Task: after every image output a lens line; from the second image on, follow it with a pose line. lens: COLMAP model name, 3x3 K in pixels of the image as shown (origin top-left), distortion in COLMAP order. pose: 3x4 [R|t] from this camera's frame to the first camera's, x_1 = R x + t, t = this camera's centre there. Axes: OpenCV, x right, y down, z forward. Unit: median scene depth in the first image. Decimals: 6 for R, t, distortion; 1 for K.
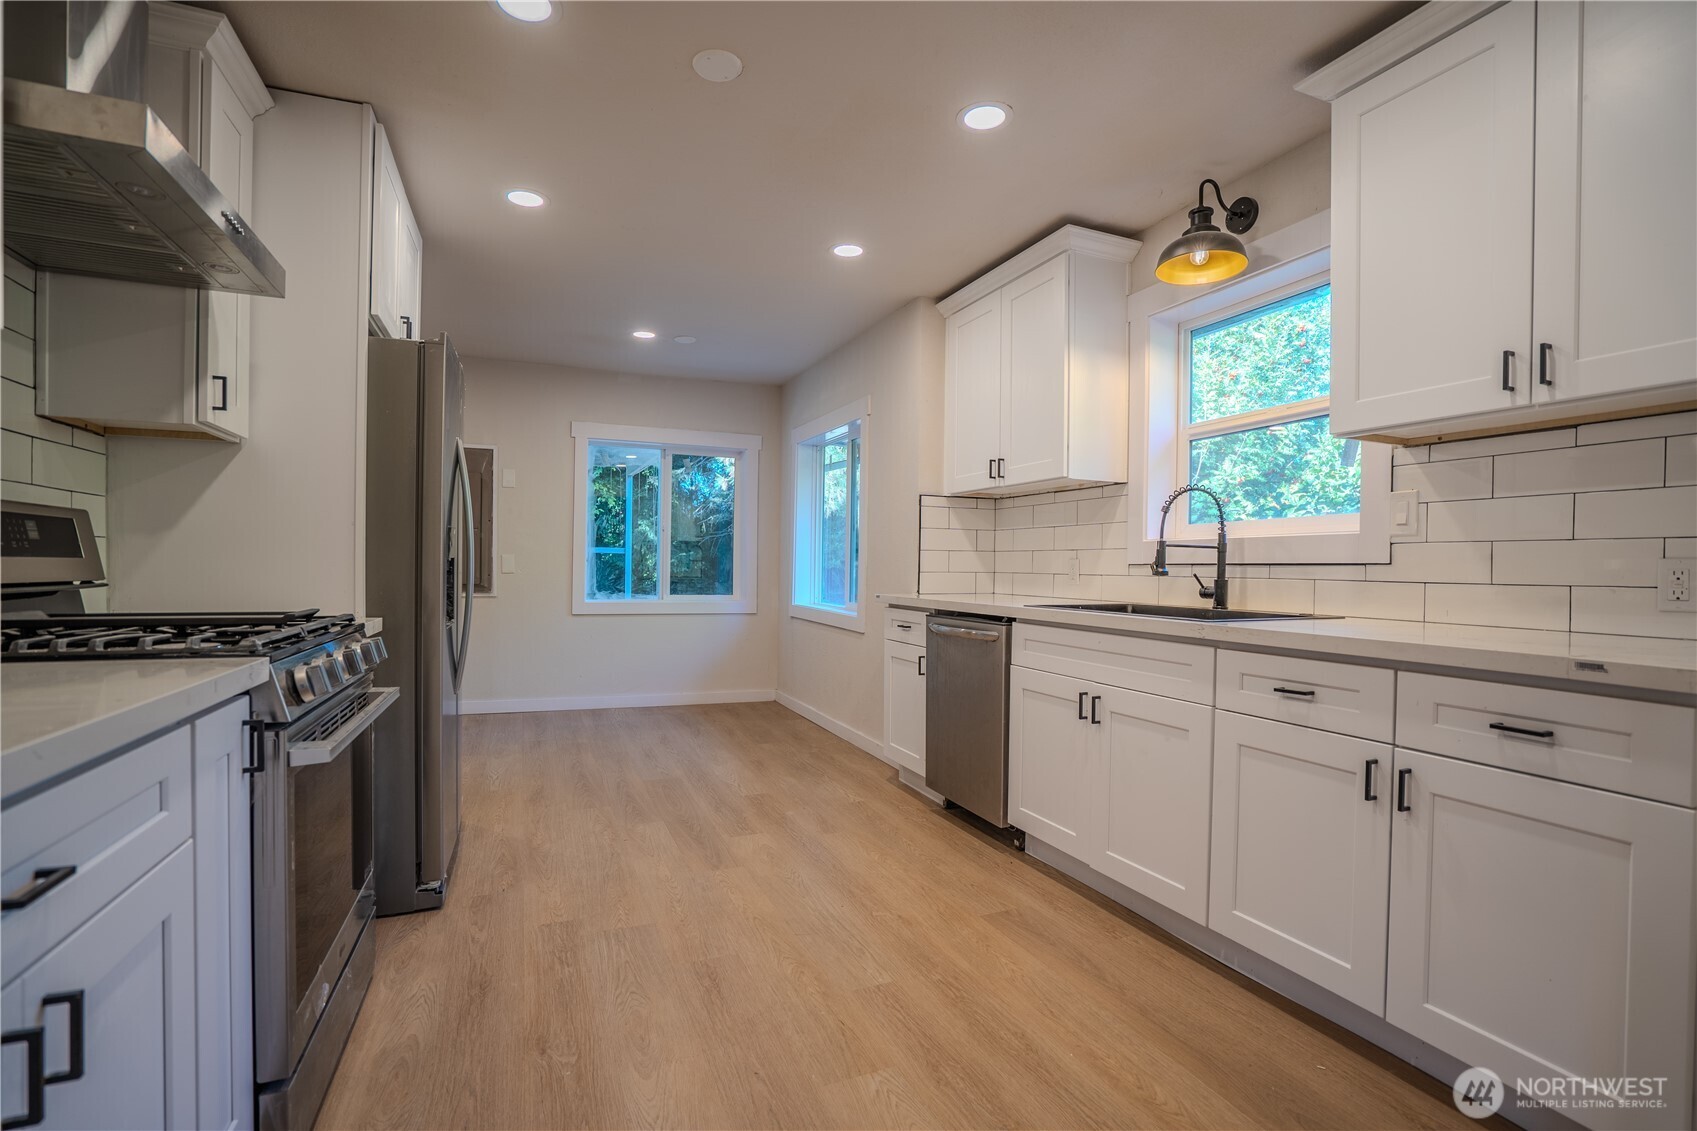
lens RADIAL K [[771.7, 0, 841.7], [0, 771.7, 569.5], [0, 0, 1]] dist [-0.032585, 0.000097]
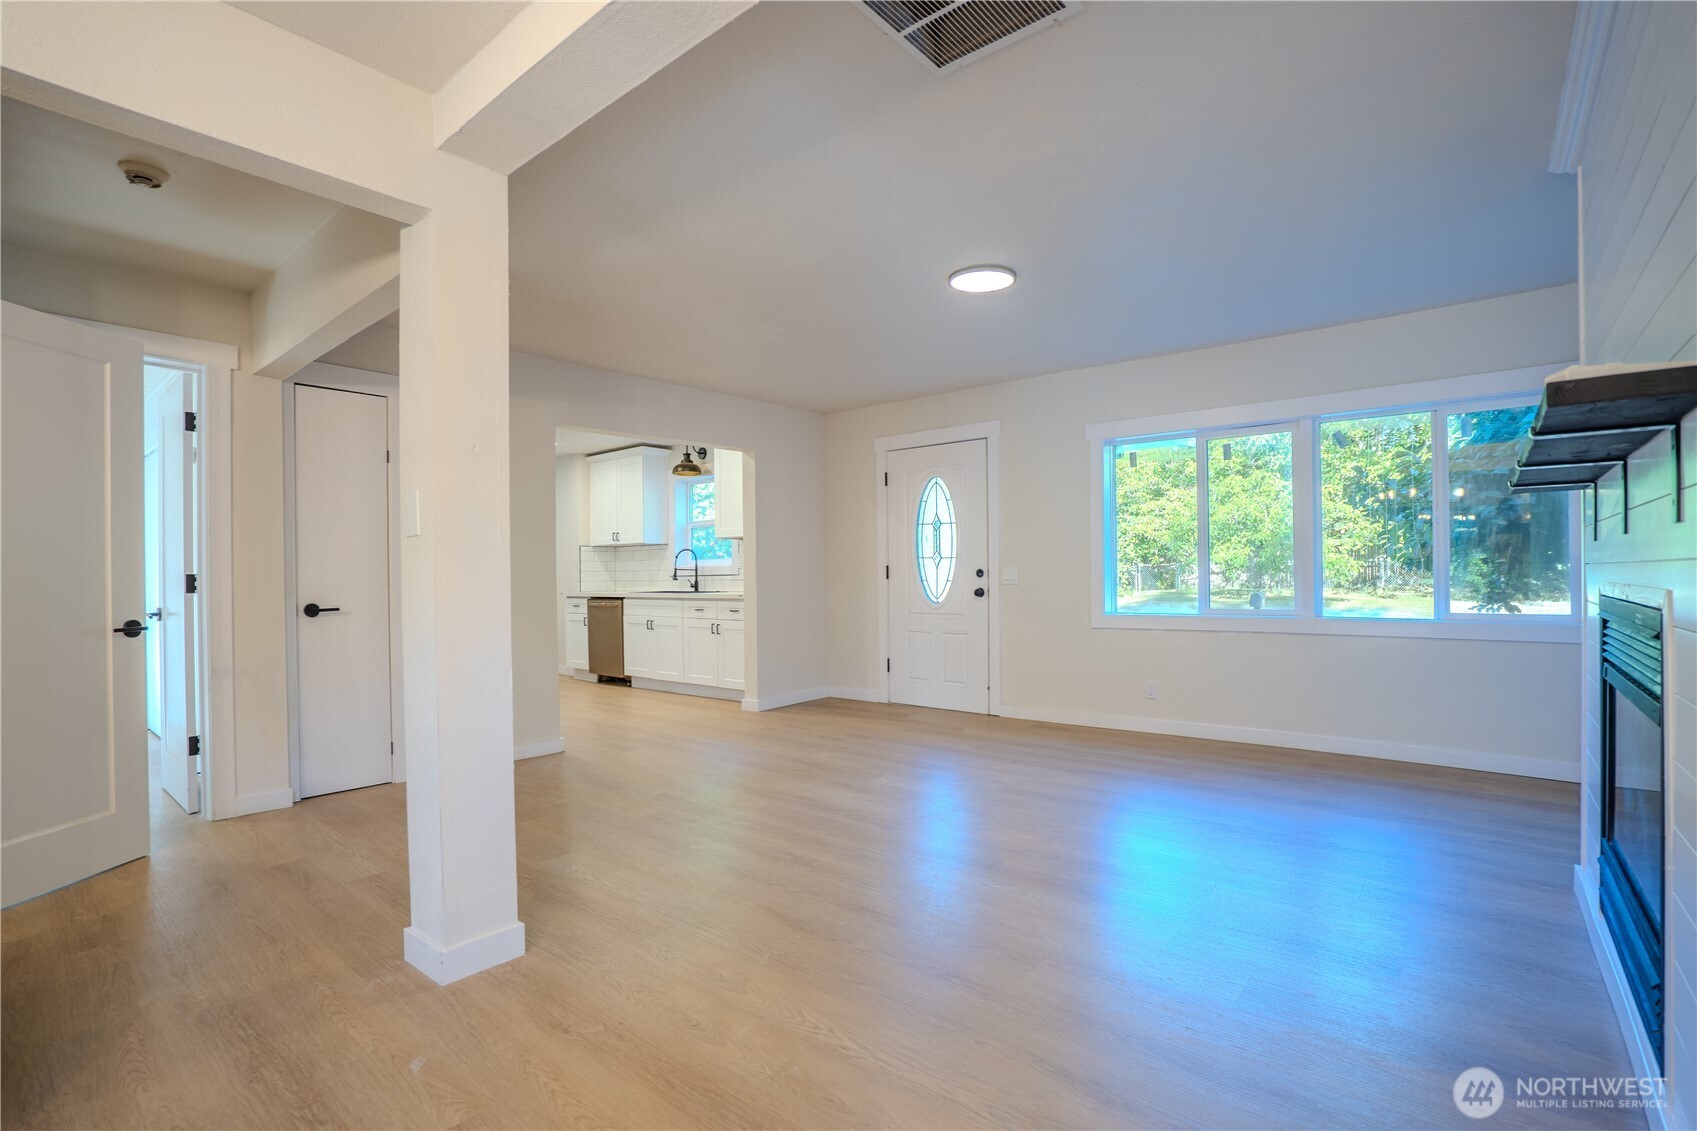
lens RADIAL K [[771.7, 0, 846.4], [0, 771.7, 574.2], [0, 0, 1]] dist [-0.032585, 0.000097]
pose [[0.881624, -0.024235, 0.471330, -0.307074], [0.027027, 0.999634, 0.000845, 0.000736], [-0.471178, 0.011994, 0.881957, -1.497042]]
